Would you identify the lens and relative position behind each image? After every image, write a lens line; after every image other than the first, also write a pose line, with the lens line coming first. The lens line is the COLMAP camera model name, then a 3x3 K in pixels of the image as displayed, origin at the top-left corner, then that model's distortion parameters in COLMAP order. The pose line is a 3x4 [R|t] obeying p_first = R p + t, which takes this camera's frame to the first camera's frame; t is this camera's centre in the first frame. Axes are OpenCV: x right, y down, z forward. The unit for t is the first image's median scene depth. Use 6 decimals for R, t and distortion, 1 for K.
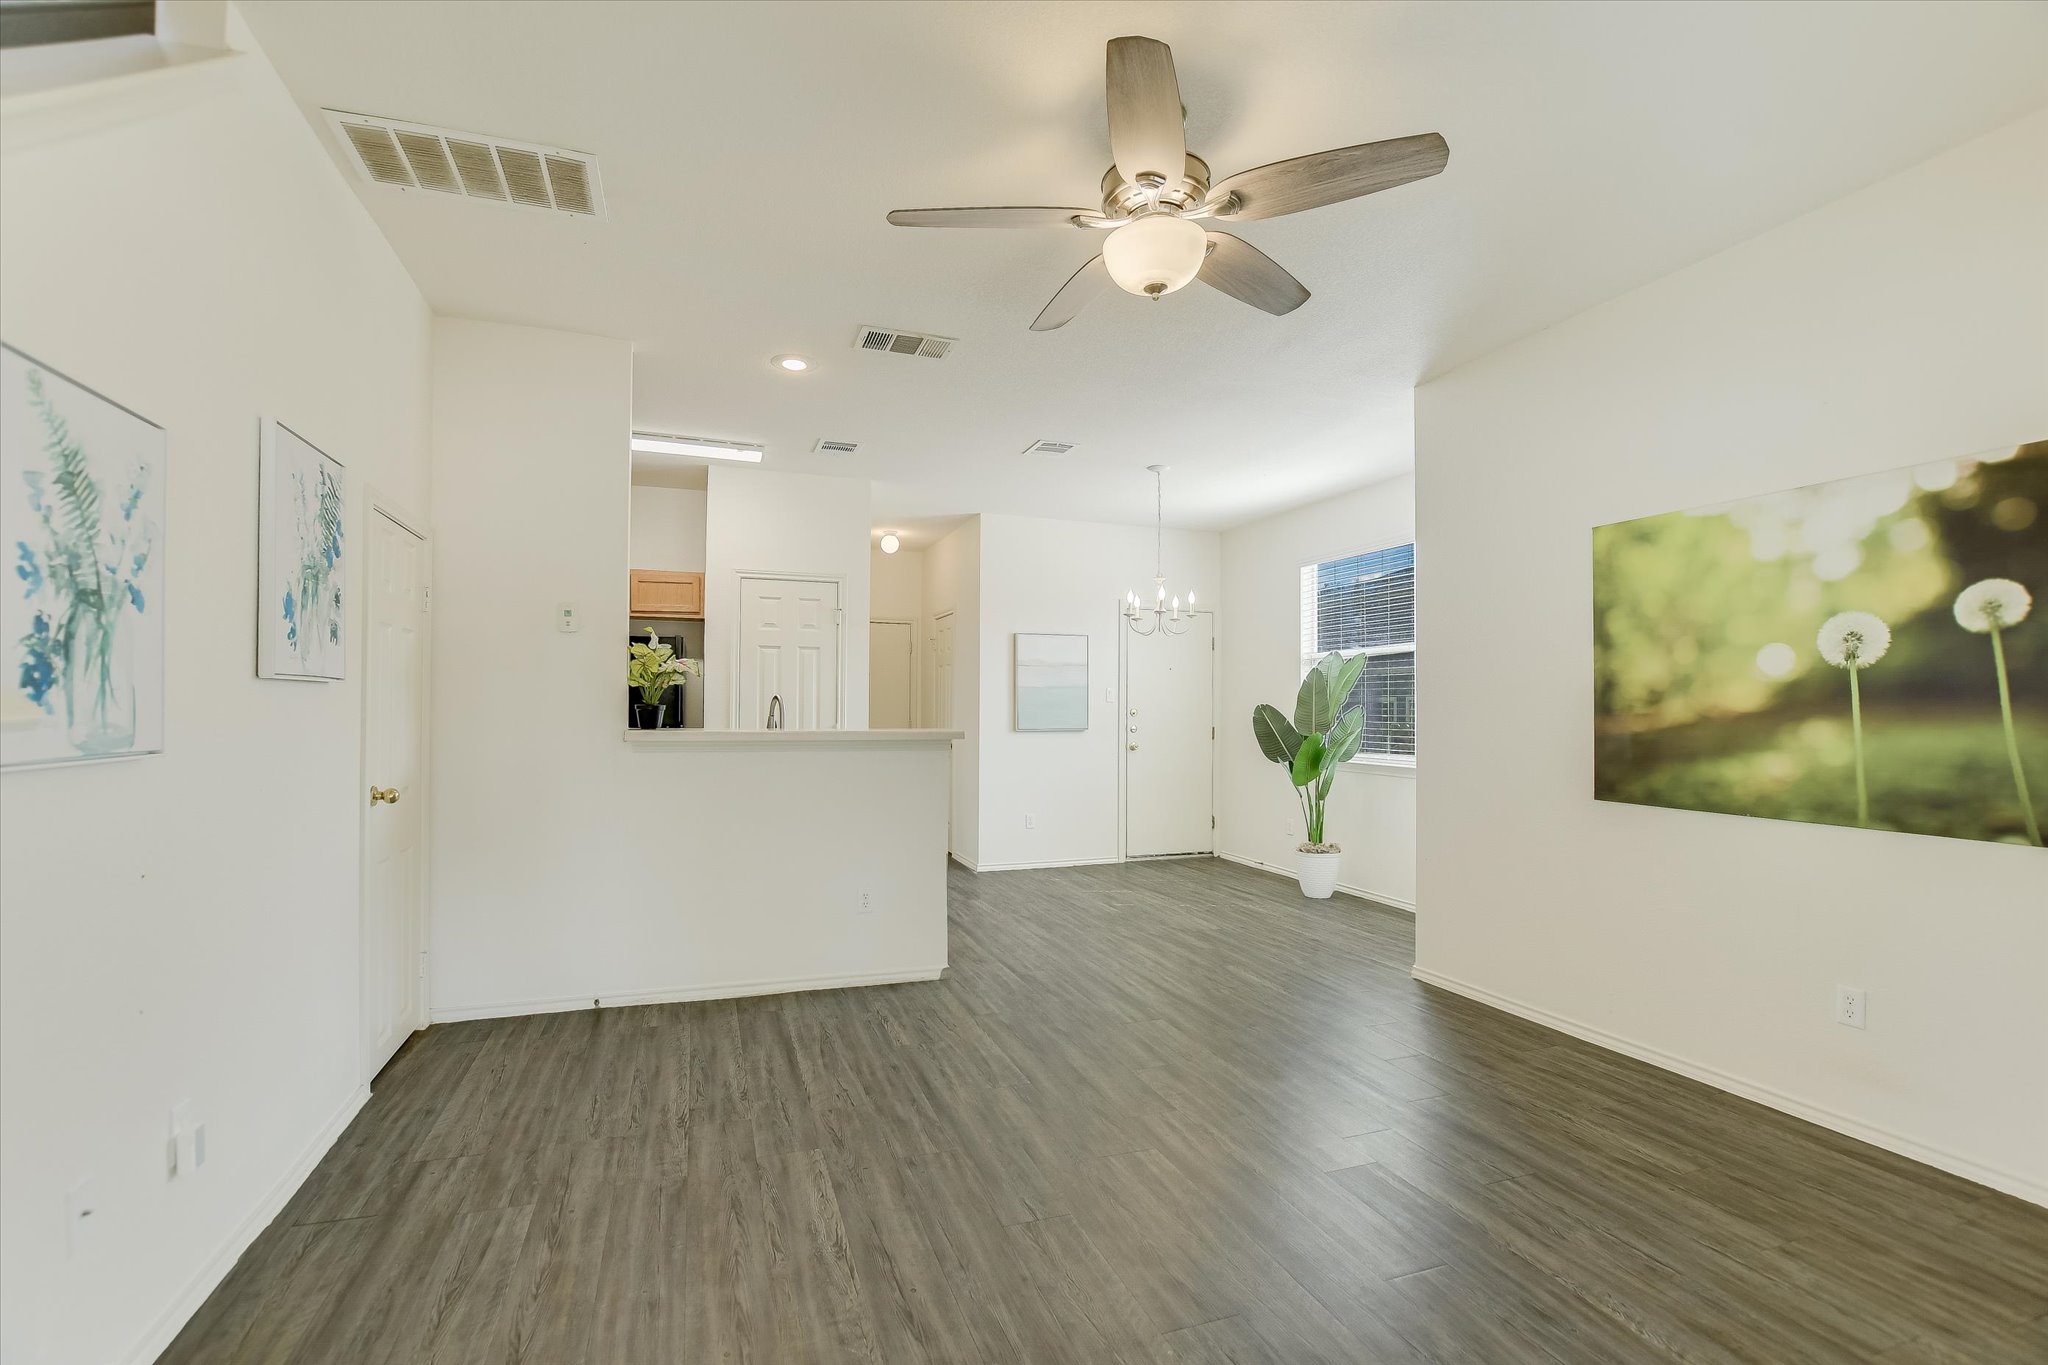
lens RADIAL K [[898.4, 0, 1033.8], [0, 898.4, 701.9], [0, 0, 1]] dist [-0.017977, -0.000090]
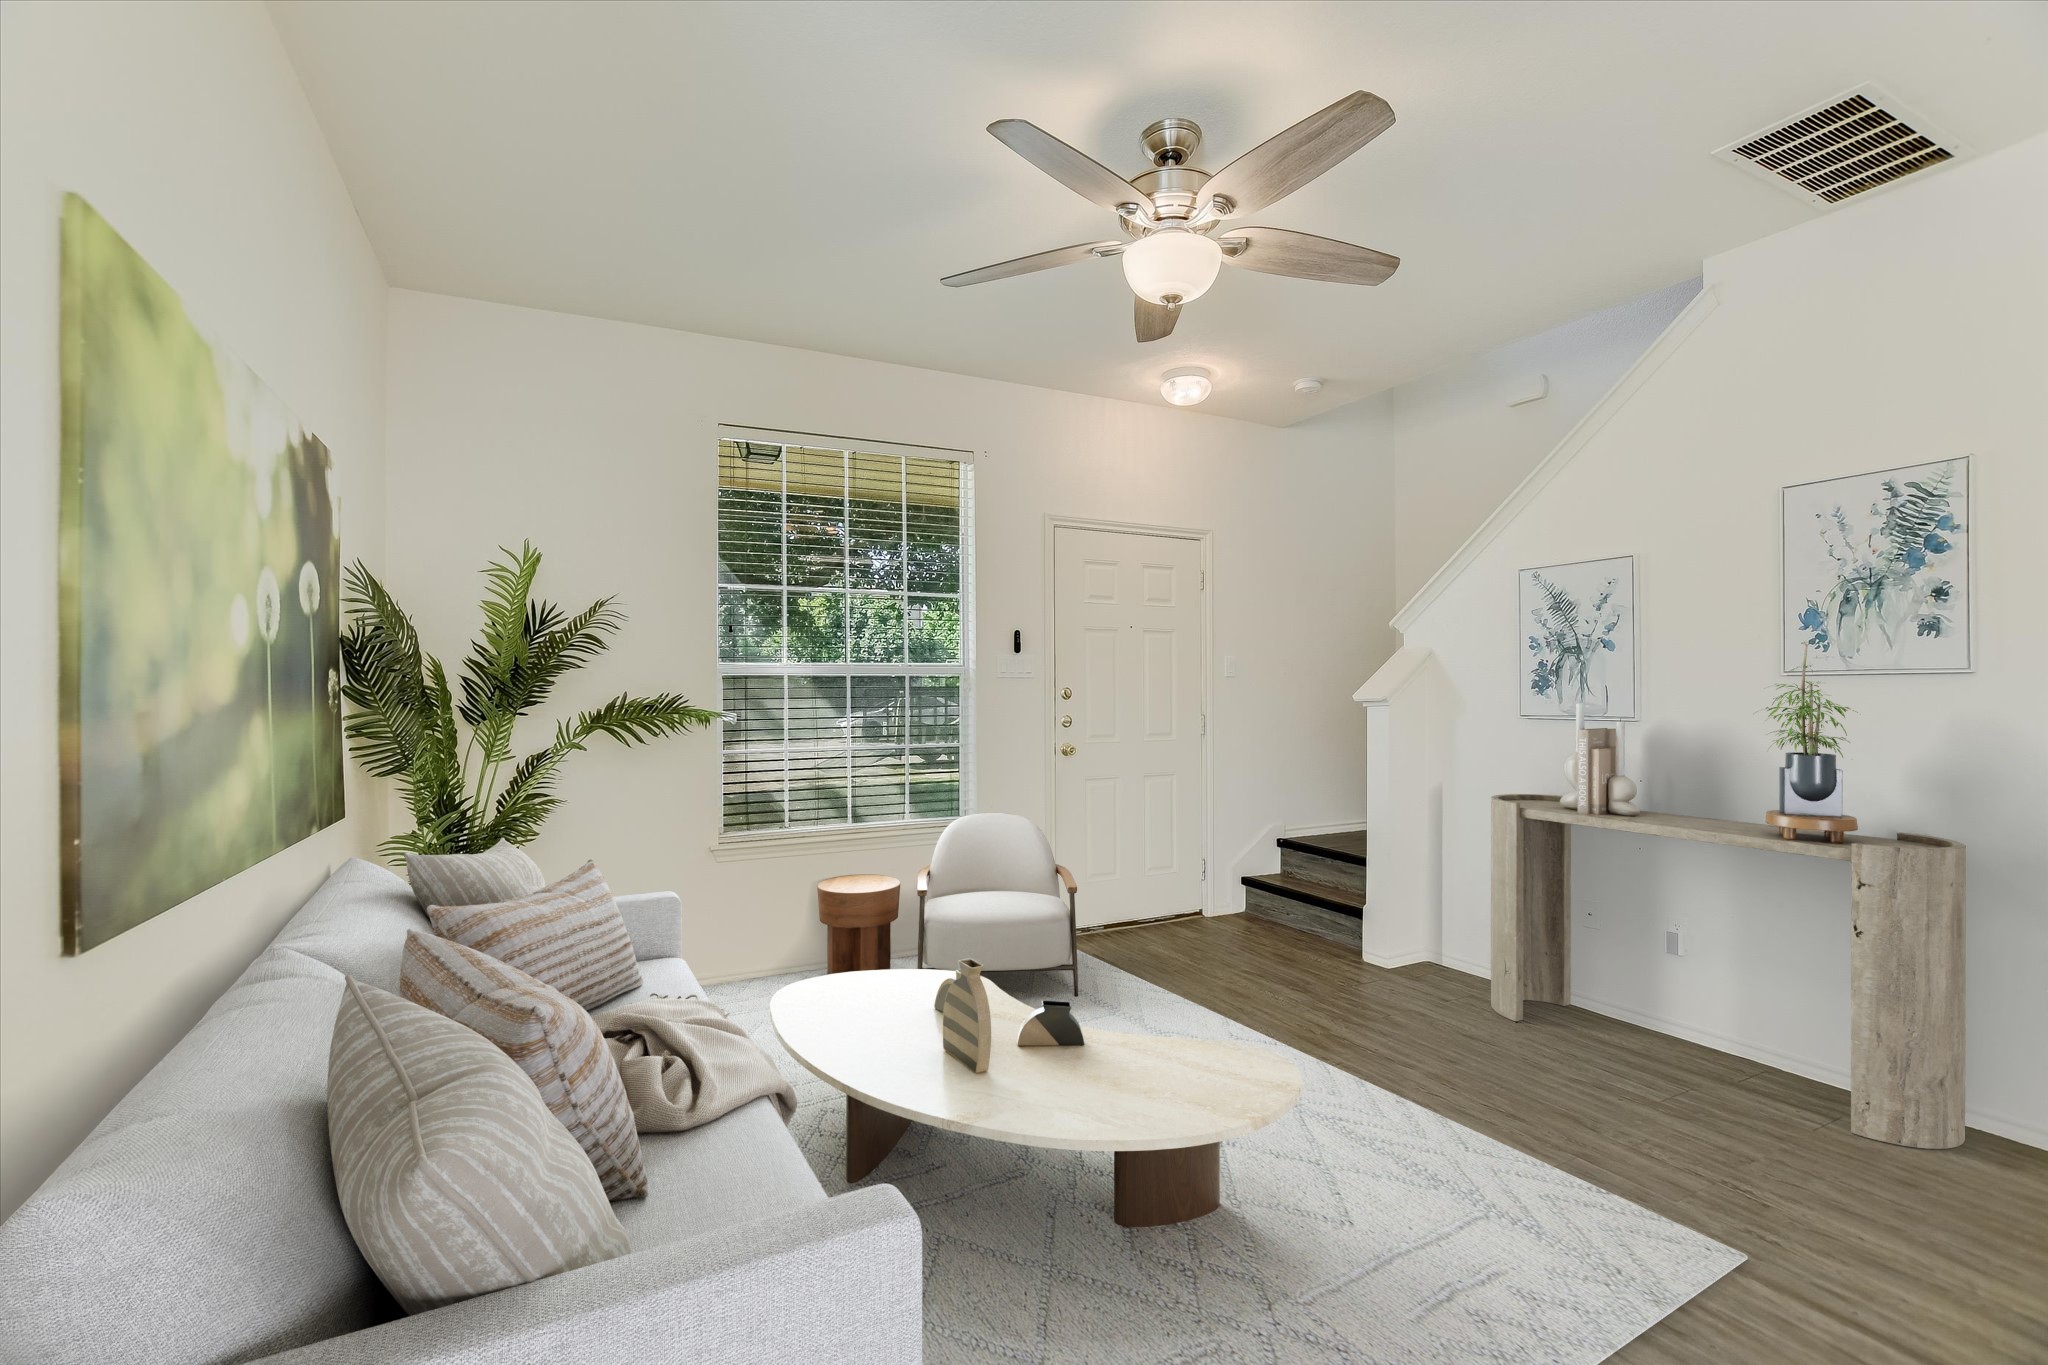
lens RADIAL K [[898.4, 0, 1007.3], [0, 898.4, 688.8], [0, 0, 1]] dist [-0.017977, -0.000090]
pose [[-0.995766, -0.001875, -0.091903, 0.323018], [-0.000951, 0.999949, -0.010100, 0.006270], [0.091917, -0.009970, -0.995717, 1.540964]]
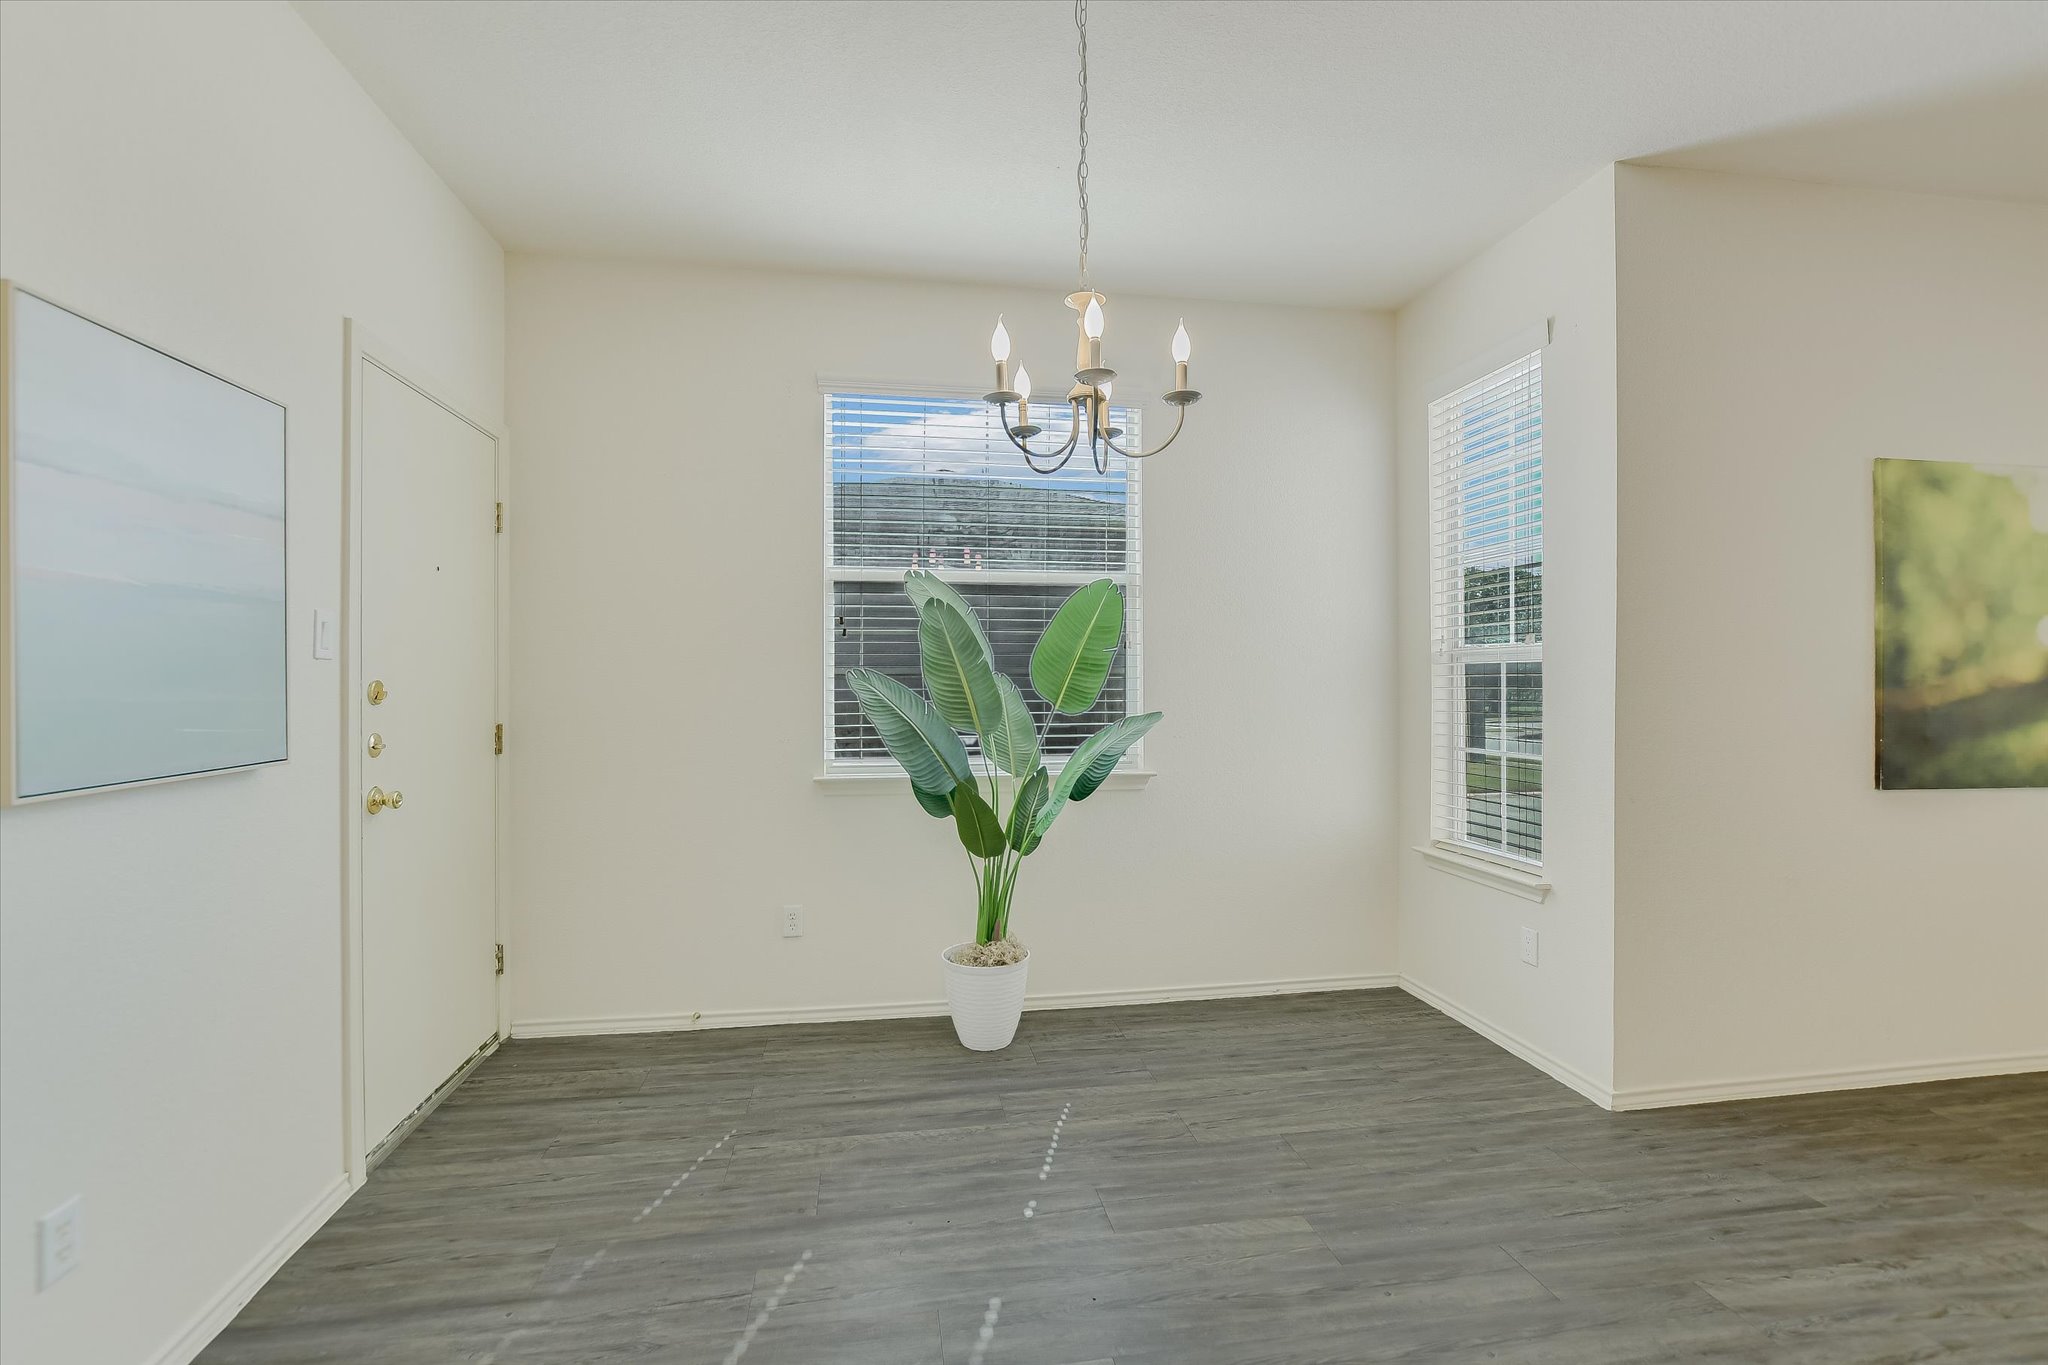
lens RADIAL K [[898.4, 0, 1022.7], [0, 898.4, 665.3], [0, 0, 1]] dist [-0.017977, -0.000090]
pose [[0.221389, 0.006280, 0.975165, -0.374838], [-0.007427, 0.999961, -0.004754, 0.005130], [-0.975157, -0.006190, 0.221427, 1.771544]]
